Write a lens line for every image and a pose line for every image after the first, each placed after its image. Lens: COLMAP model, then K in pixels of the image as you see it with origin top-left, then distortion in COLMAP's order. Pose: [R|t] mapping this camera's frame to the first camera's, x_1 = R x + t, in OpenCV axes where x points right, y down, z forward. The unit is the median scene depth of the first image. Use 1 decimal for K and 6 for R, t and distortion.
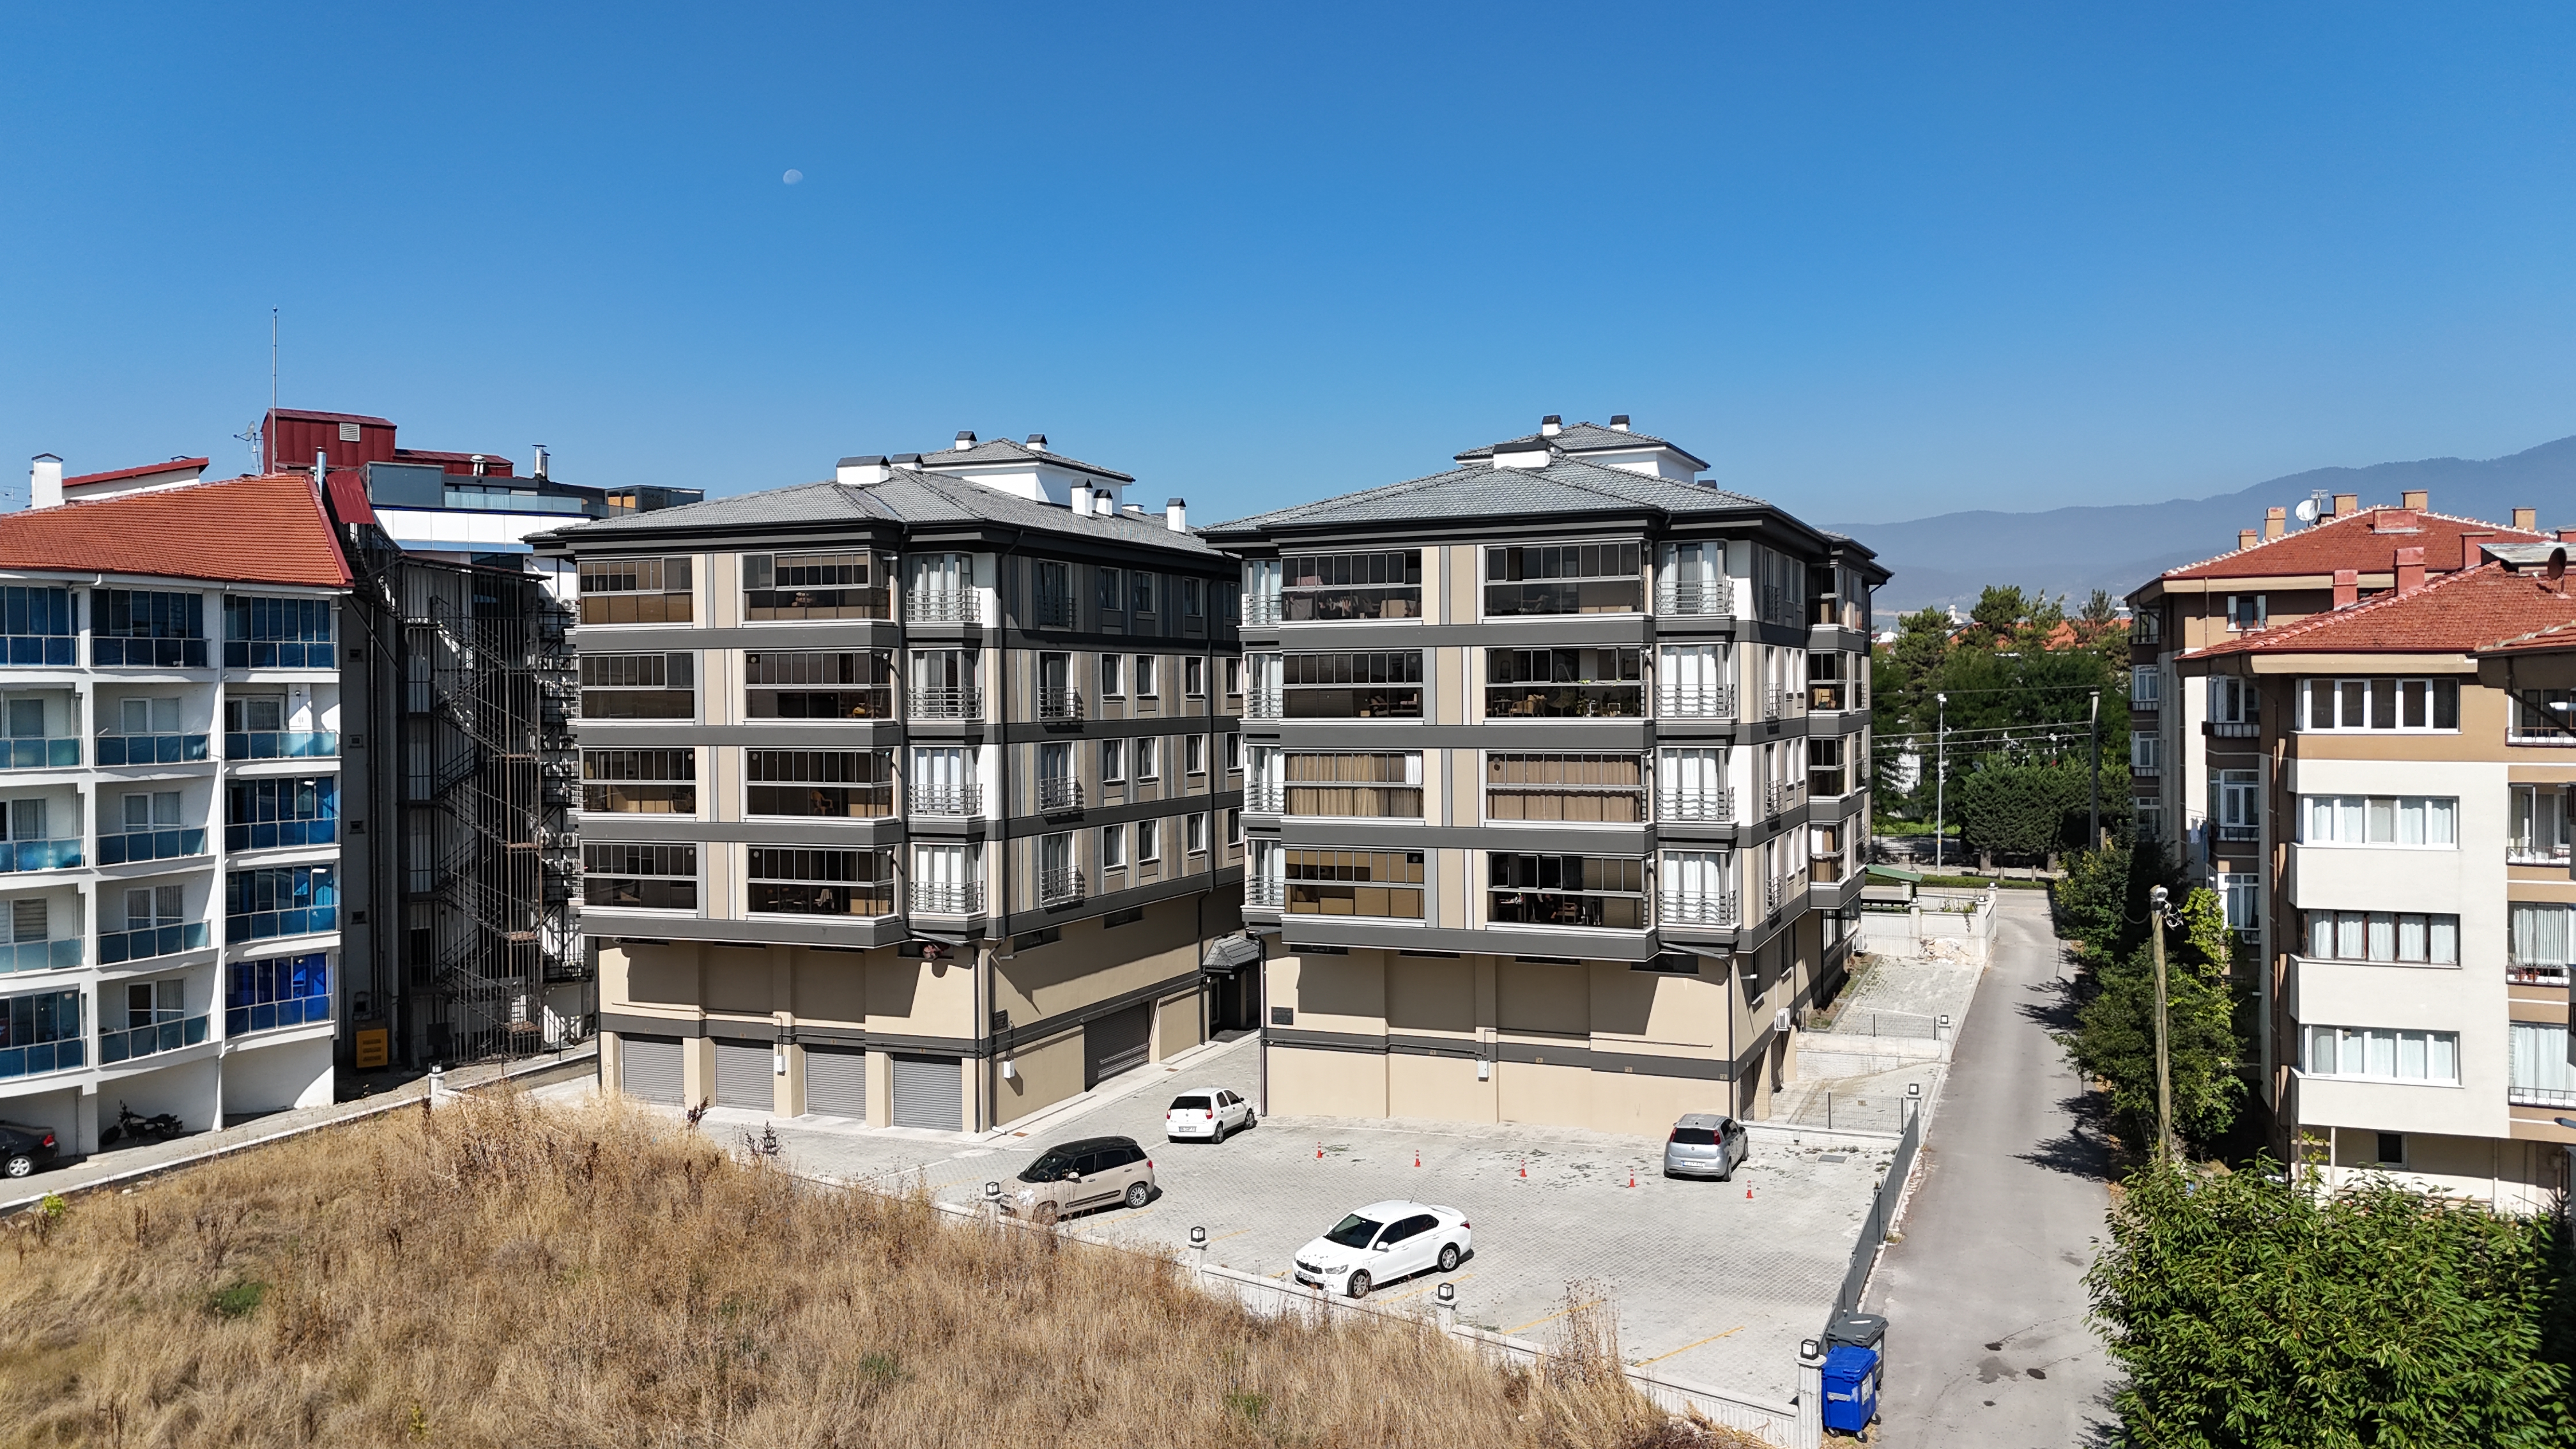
lens RADIAL K [[1885.2, 0, 1293.3], [0, 1885.2, 725.9], [0, 0, 1]] dist [0.080086, -0.075167]
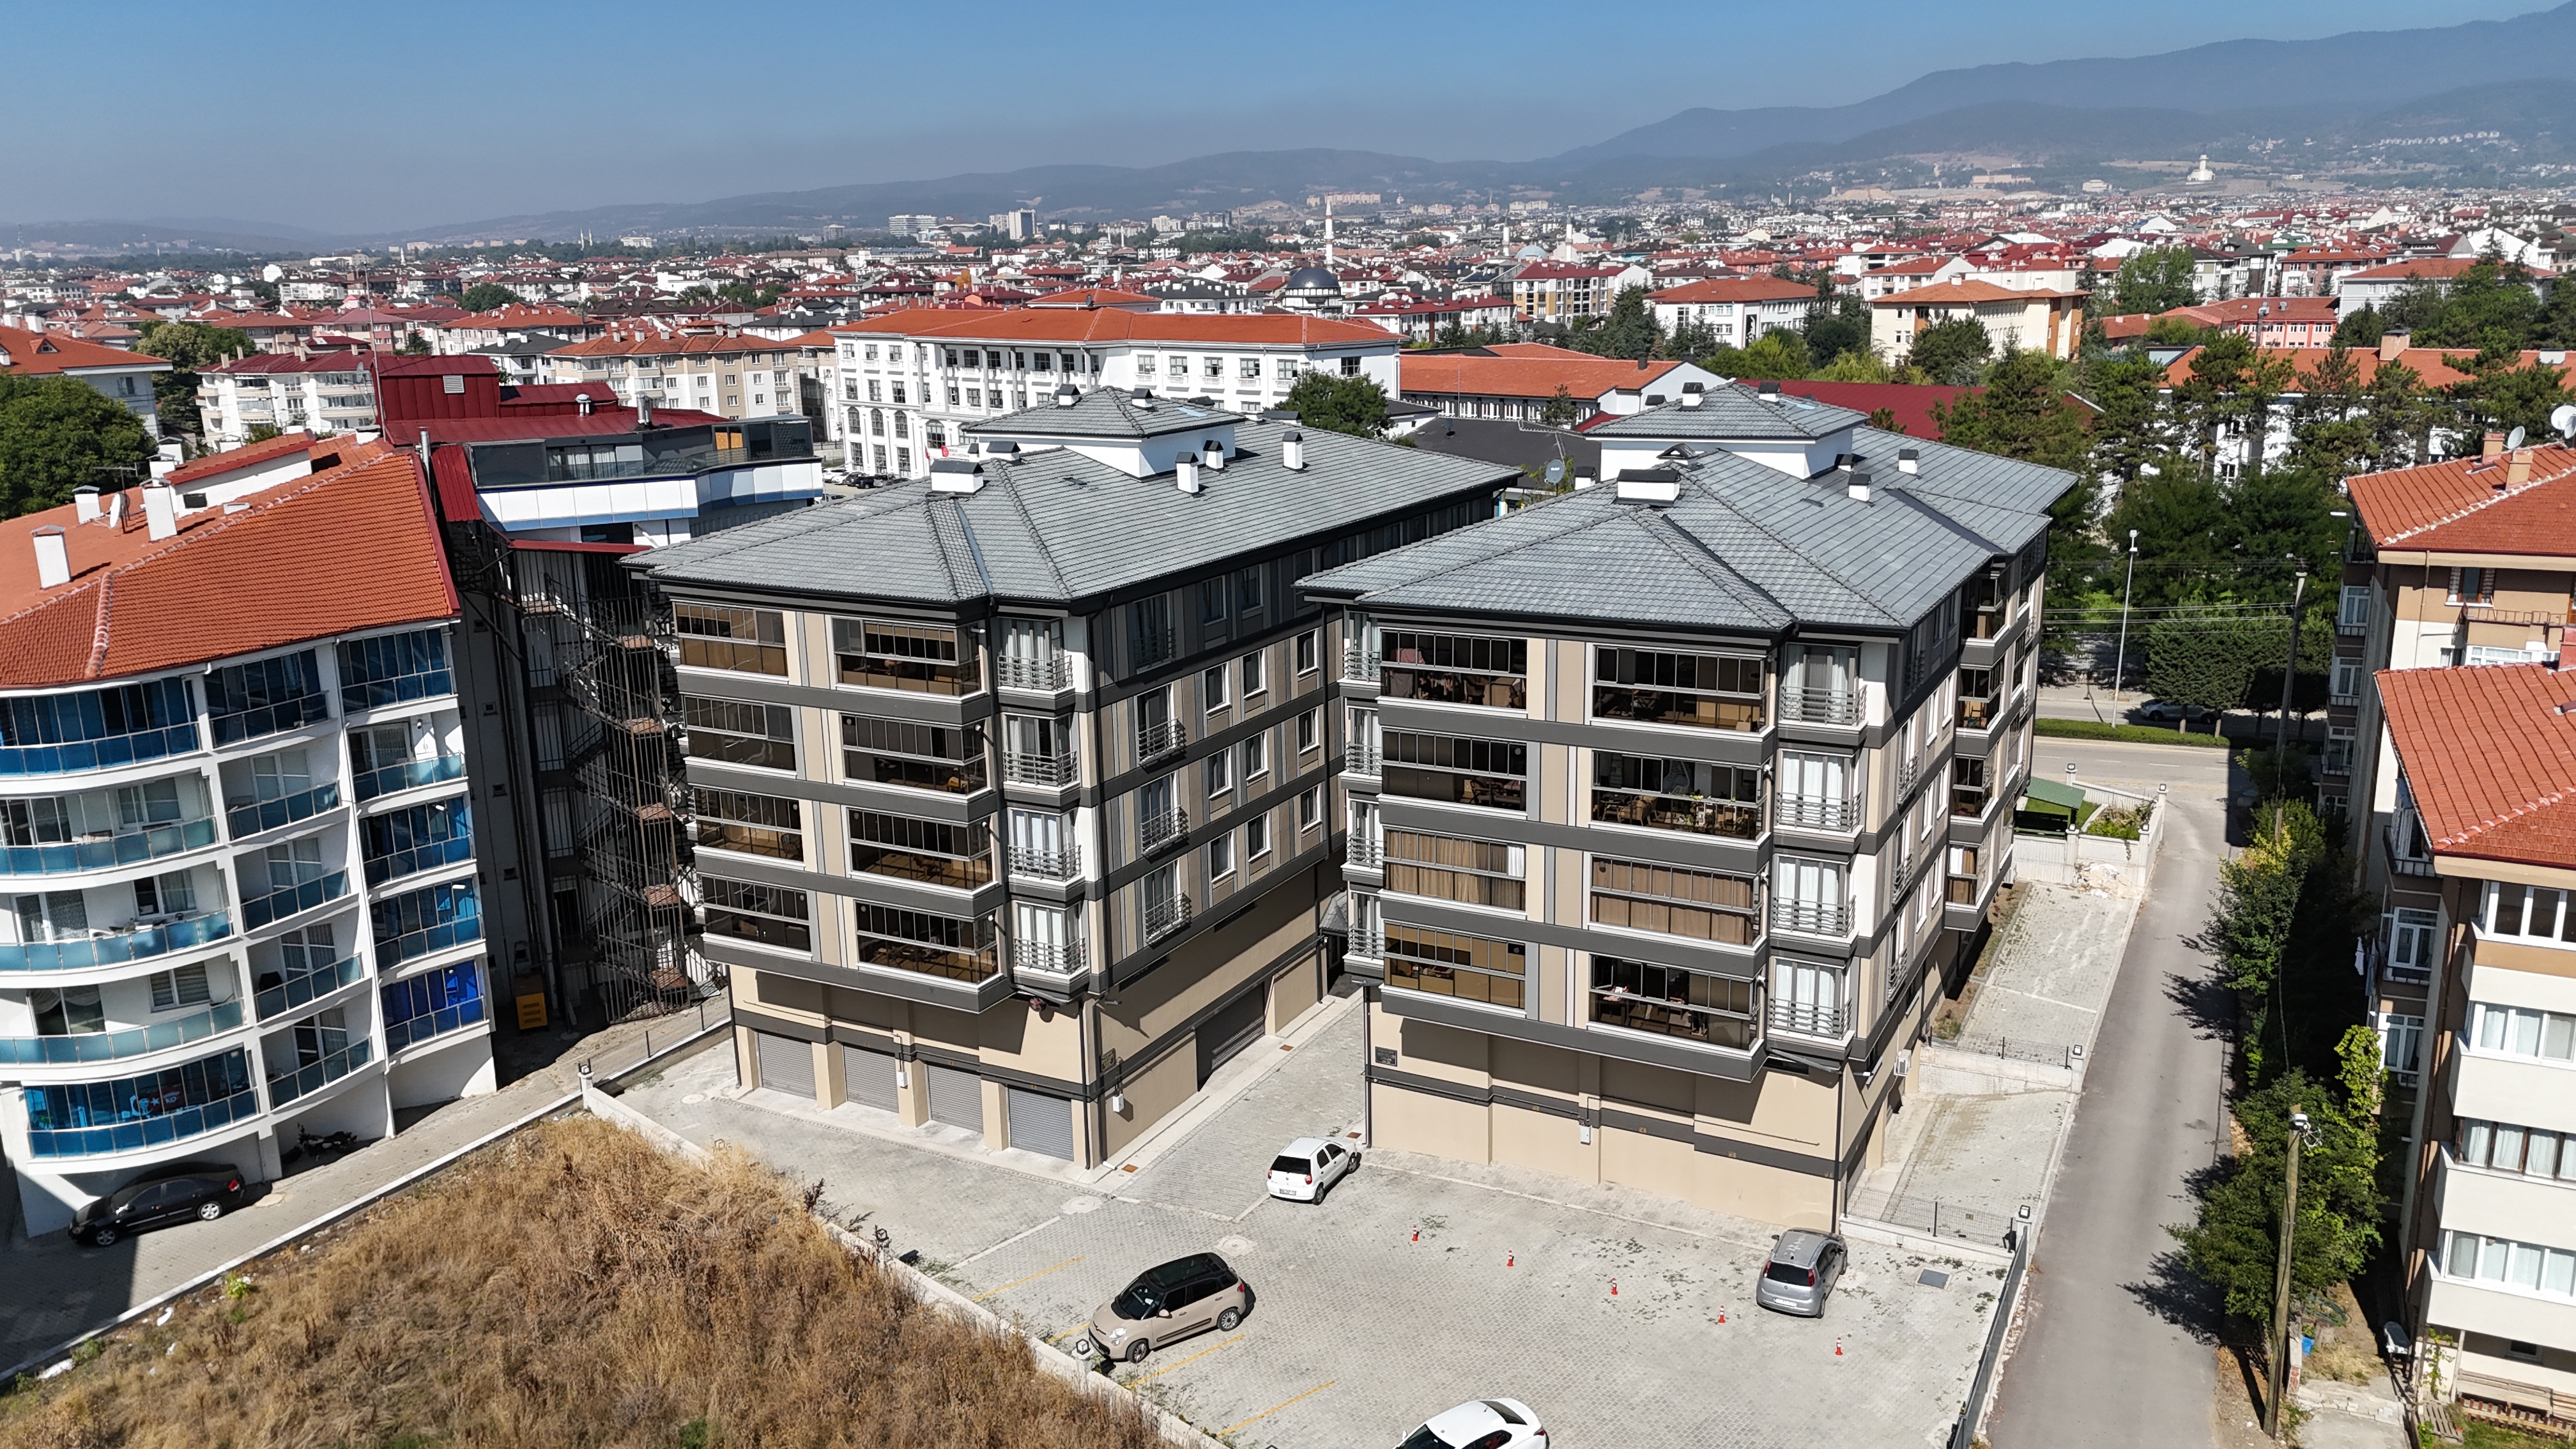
lens RADIAL K [[1885.2, 0, 1292.8], [0, 1885.2, 724.1], [0, 0, 1]] dist [0.080086, -0.075167]
pose [[0.995423, 0.011515, -0.094868, 0.039348], [0.009693, 0.975431, 0.220093, -0.249147], [0.095072, -0.220005, 0.970855, 0.064645]]
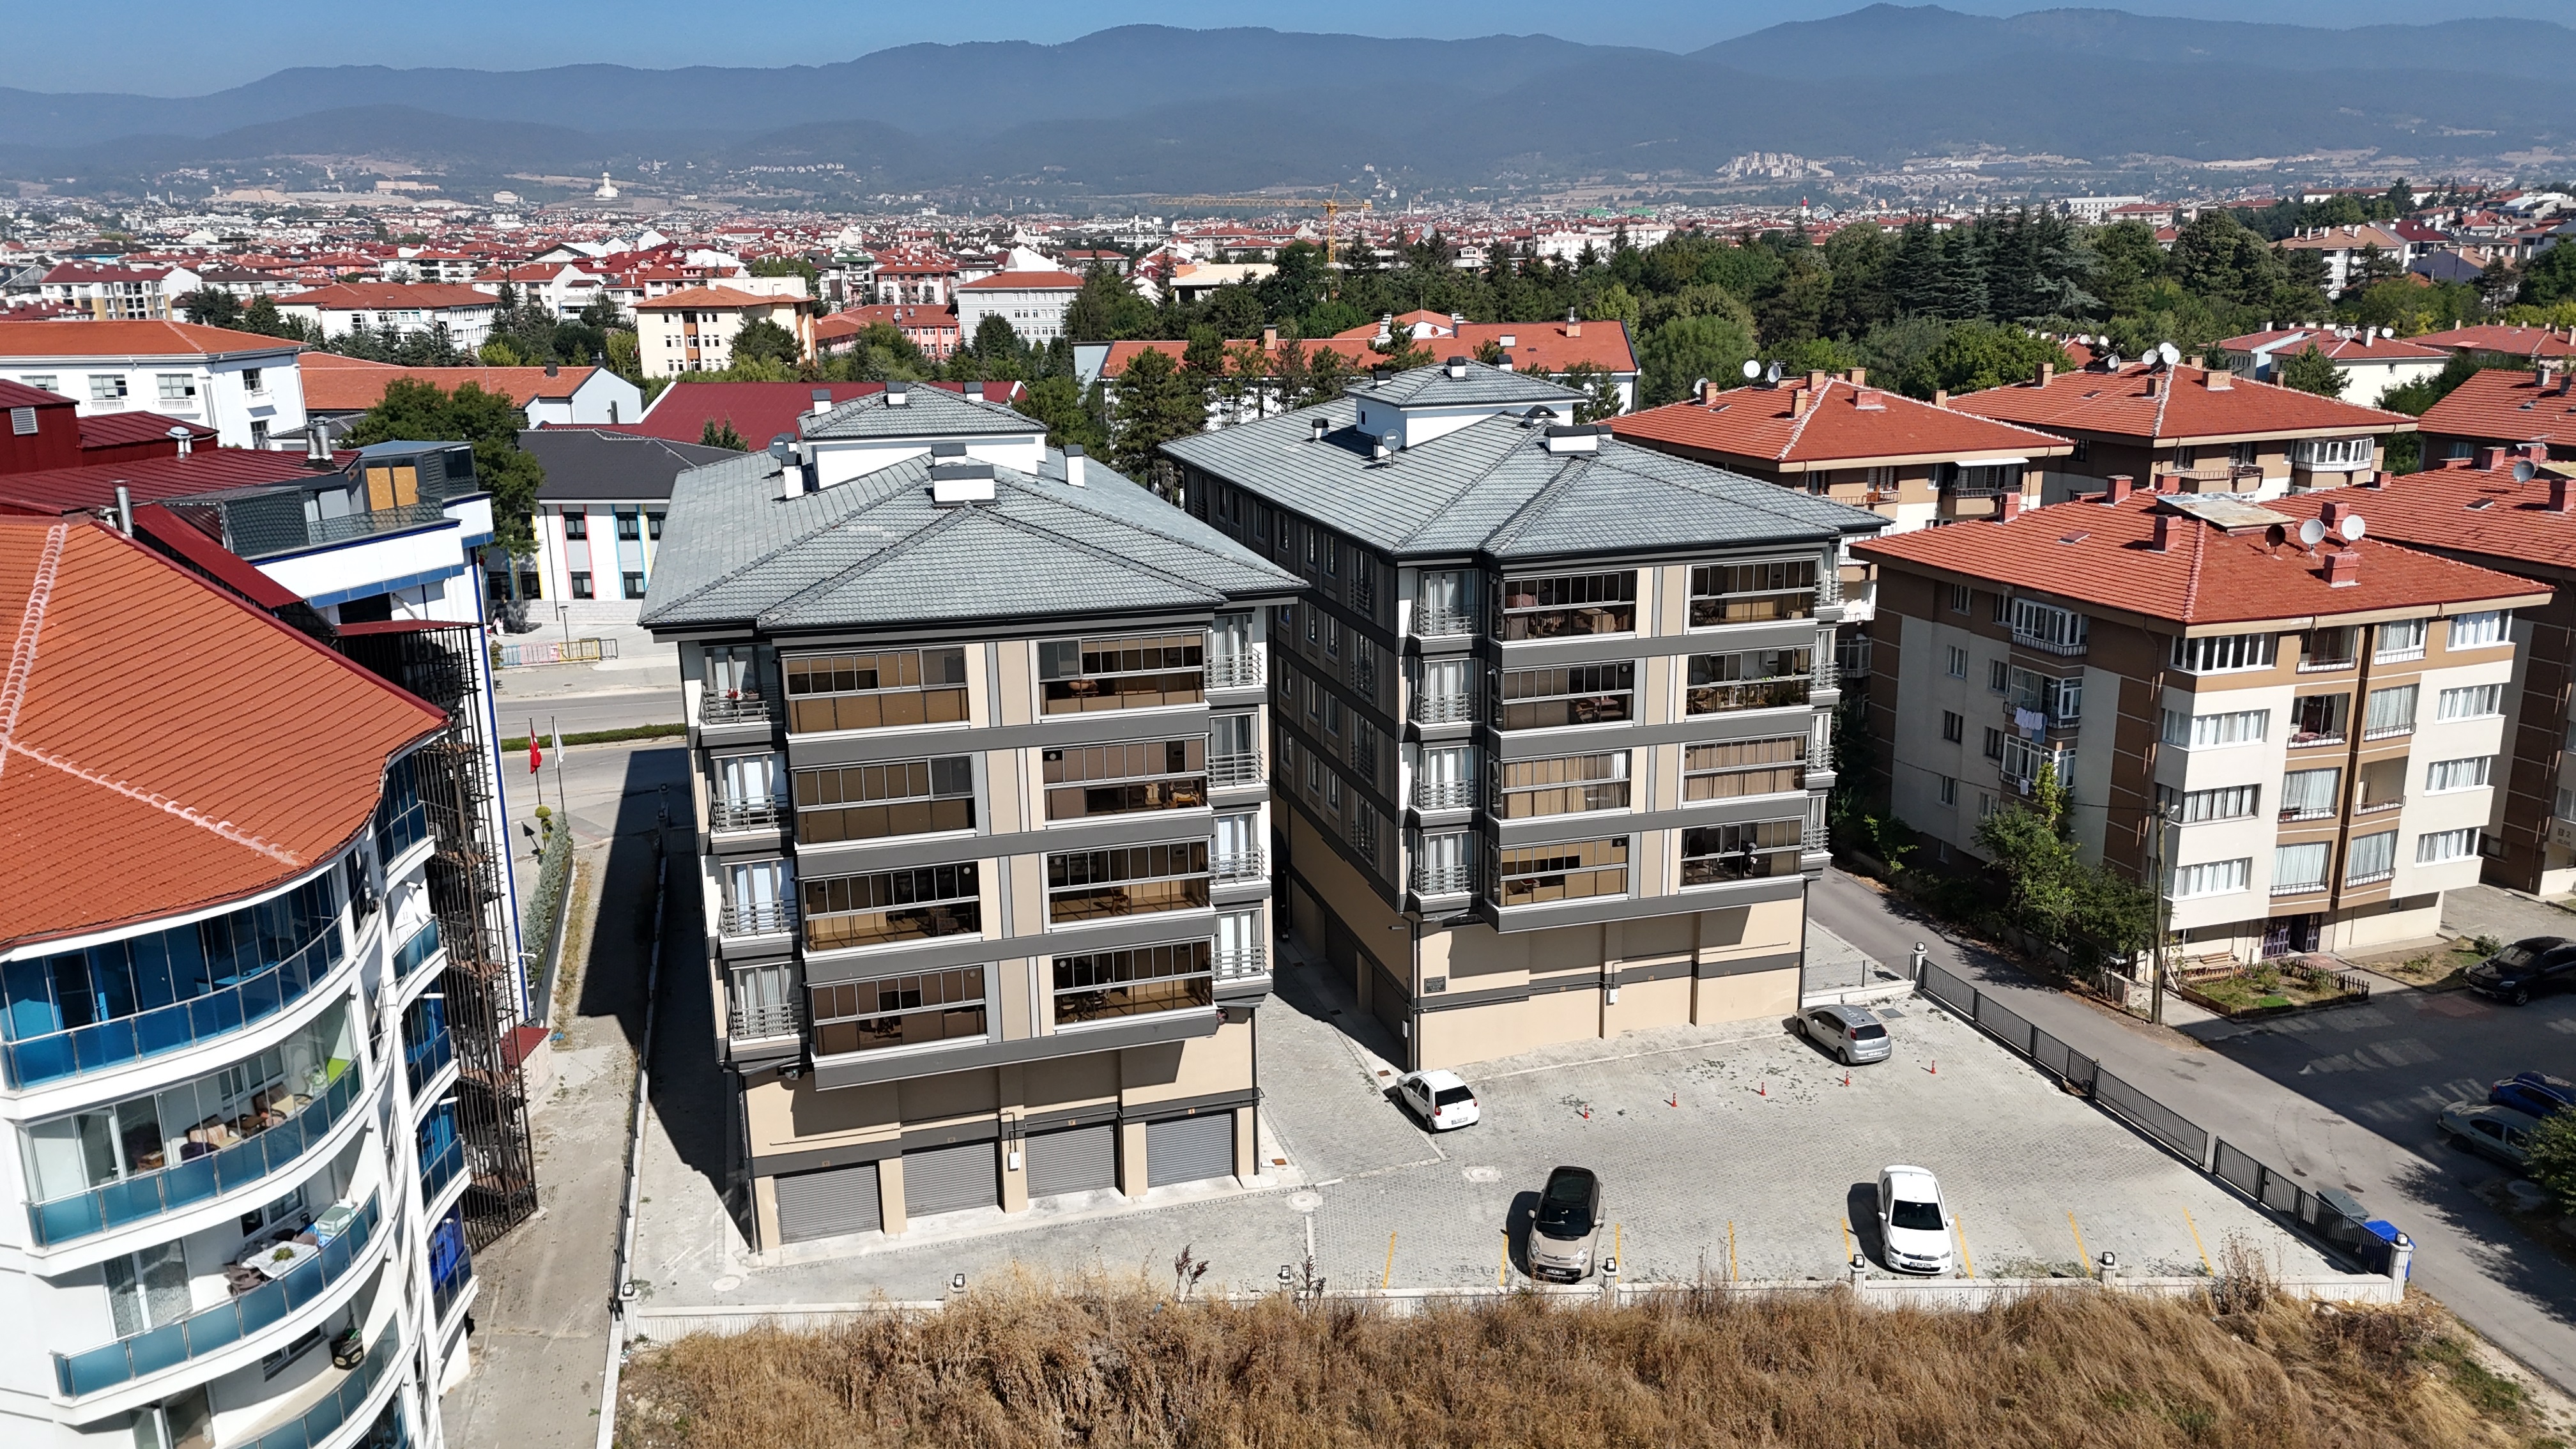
lens RADIAL K [[1885.2, 0, 1292.9], [0, 1885.2, 724.6], [0, 0, 1]] dist [0.080086, -0.075167]
pose [[0.779685, -0.156362, 0.606335, -0.729378], [0.019314, 0.973865, 0.226305, -0.246449], [-0.625874, -0.164736, 0.762328, 0.264929]]
